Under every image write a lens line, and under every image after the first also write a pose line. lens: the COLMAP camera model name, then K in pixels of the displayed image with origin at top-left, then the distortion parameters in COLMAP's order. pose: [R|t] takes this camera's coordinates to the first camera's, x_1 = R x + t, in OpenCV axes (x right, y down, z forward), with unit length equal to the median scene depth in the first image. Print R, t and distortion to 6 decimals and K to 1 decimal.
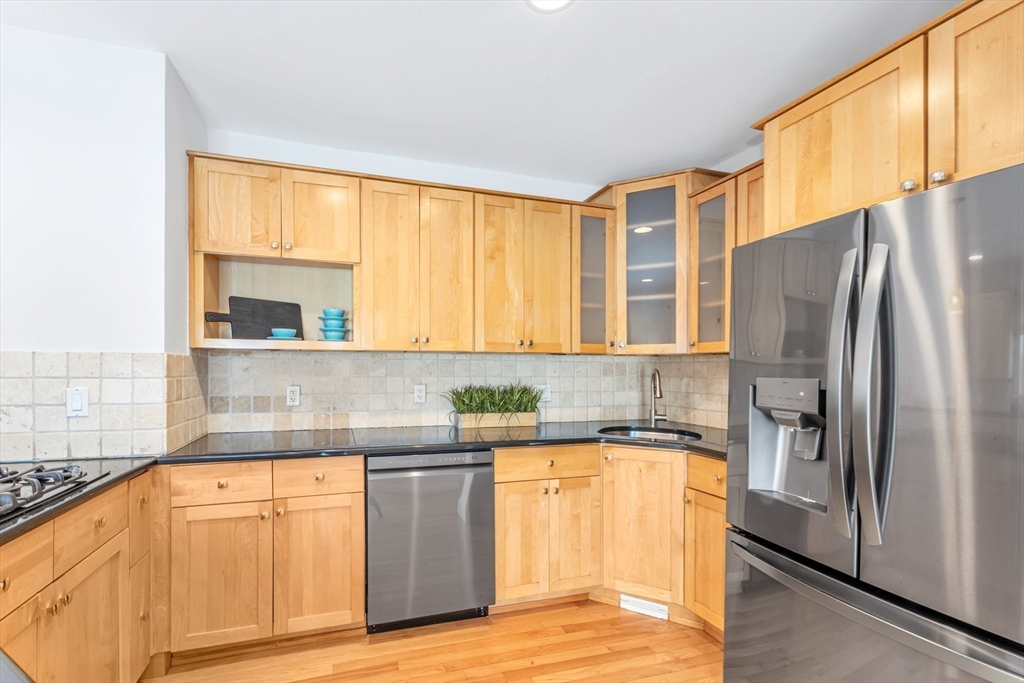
lens RADIAL K [[442.7, 0, 509.6], [0, 442.7, 369.3], [0, 0, 1]] dist [0.000268, -0.000130]
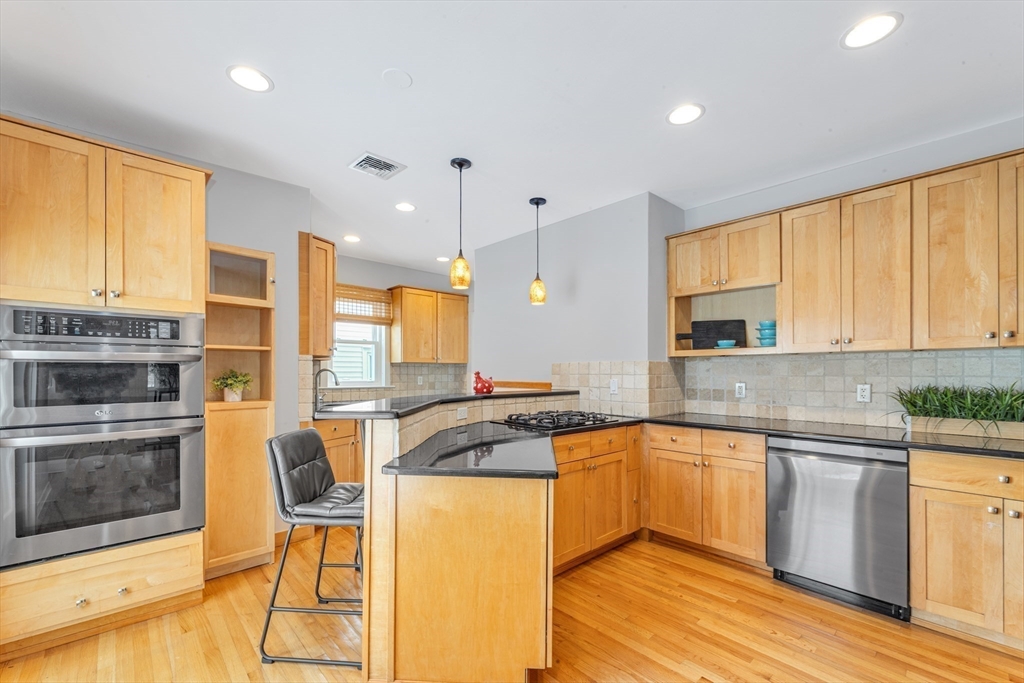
lens RADIAL K [[442.7, 0, 509.6], [0, 442.7, 369.3], [0, 0, 1]] dist [0.000268, -0.000130]
pose [[0.424456, -0.011768, -0.905372, 0.456789], [0.002966, 0.999928, -0.011607, 0.012722], [0.905444, 0.002242, 0.424460, -0.197842]]
